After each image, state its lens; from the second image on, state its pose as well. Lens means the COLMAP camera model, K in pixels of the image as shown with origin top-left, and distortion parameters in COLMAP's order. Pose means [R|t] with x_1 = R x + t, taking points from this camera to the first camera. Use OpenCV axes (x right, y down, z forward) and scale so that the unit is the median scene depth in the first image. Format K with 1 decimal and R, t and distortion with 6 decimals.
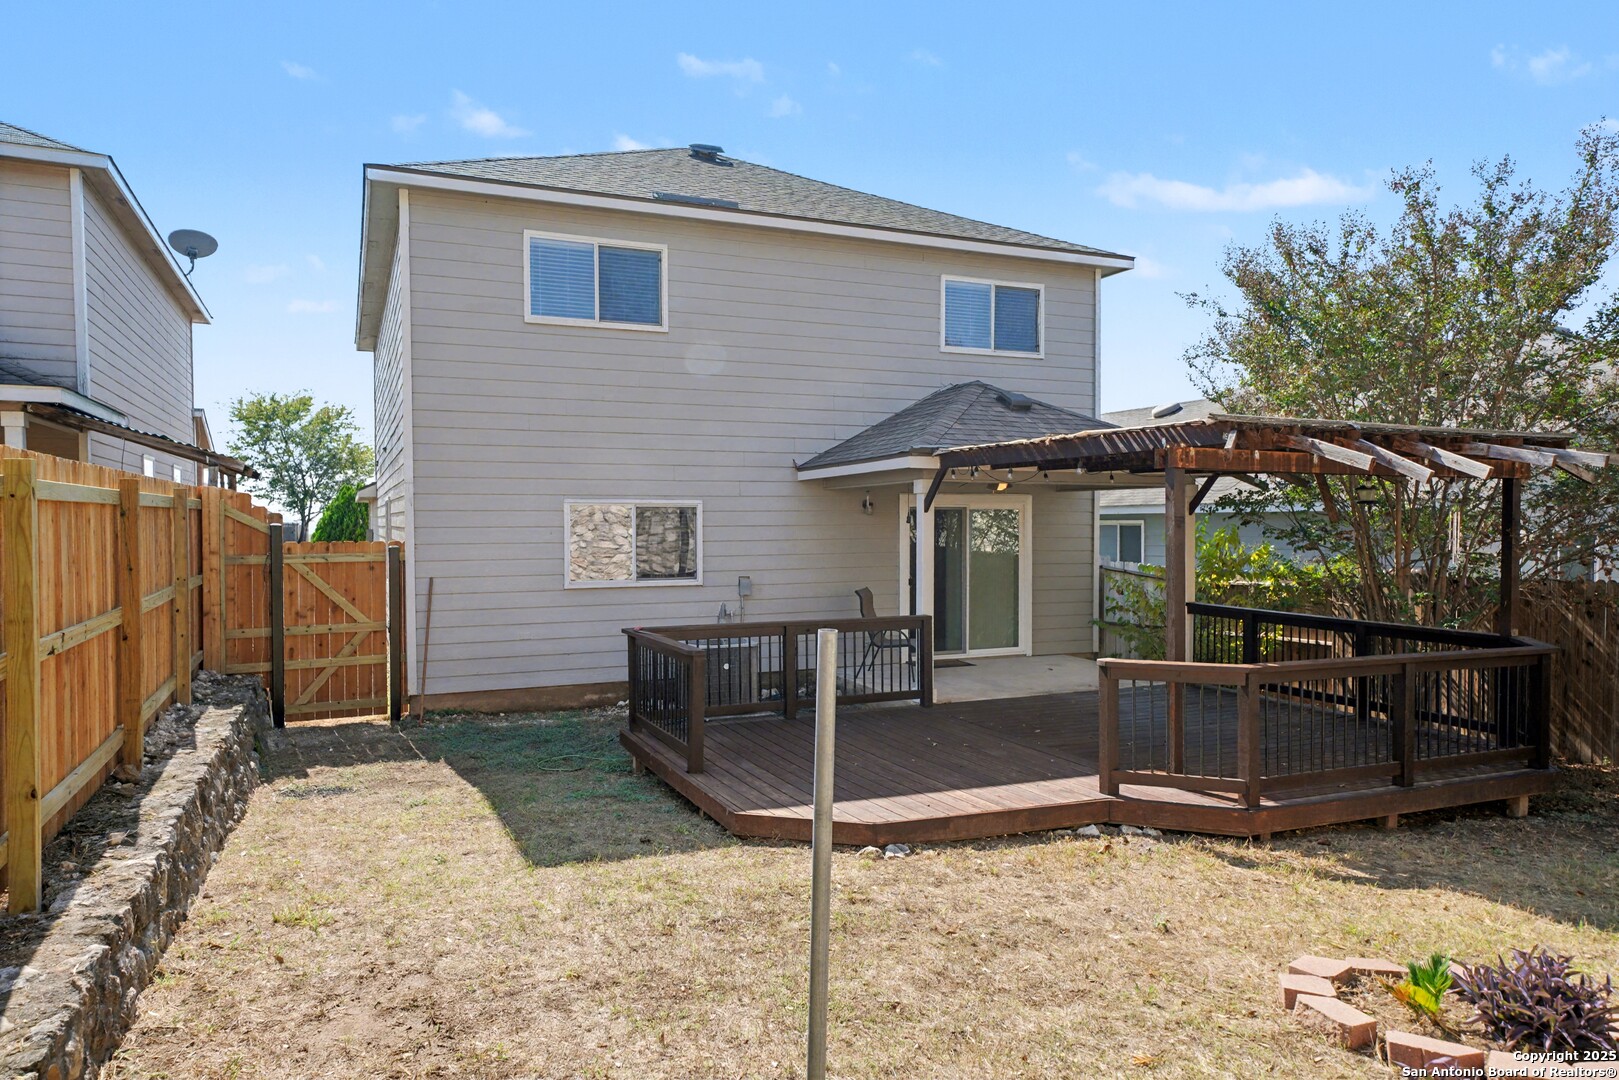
lens RADIAL K [[1053.4, 0, 800.4], [0, 1053.4, 539.0], [0, 0, 1]] dist [0.027537, 0.003807]
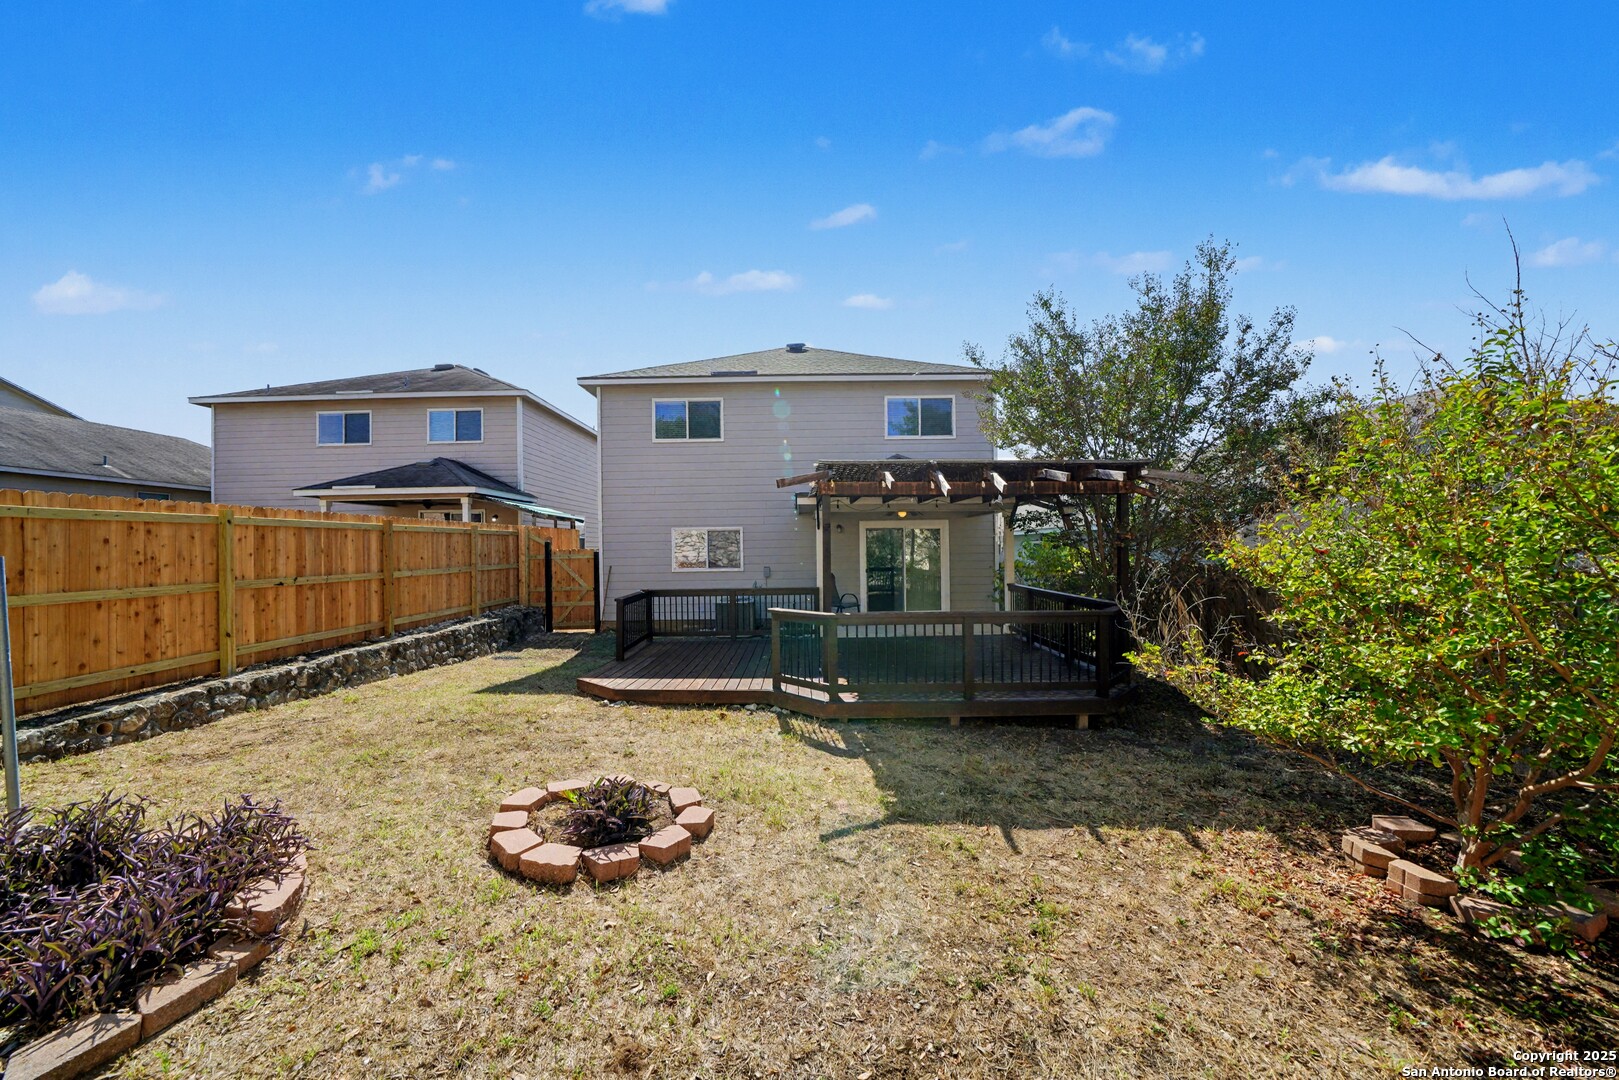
lens RADIAL K [[556.8, 0, 798.8], [0, 556.8, 539.5], [0, 0, 1]] dist [-0.022284, 0.000033]
pose [[0.920795, -0.015904, -0.389723, 0.571754], [0.007411, 0.999701, -0.023286, 0.016291], [0.389977, 0.018554, 0.920638, 0.145461]]
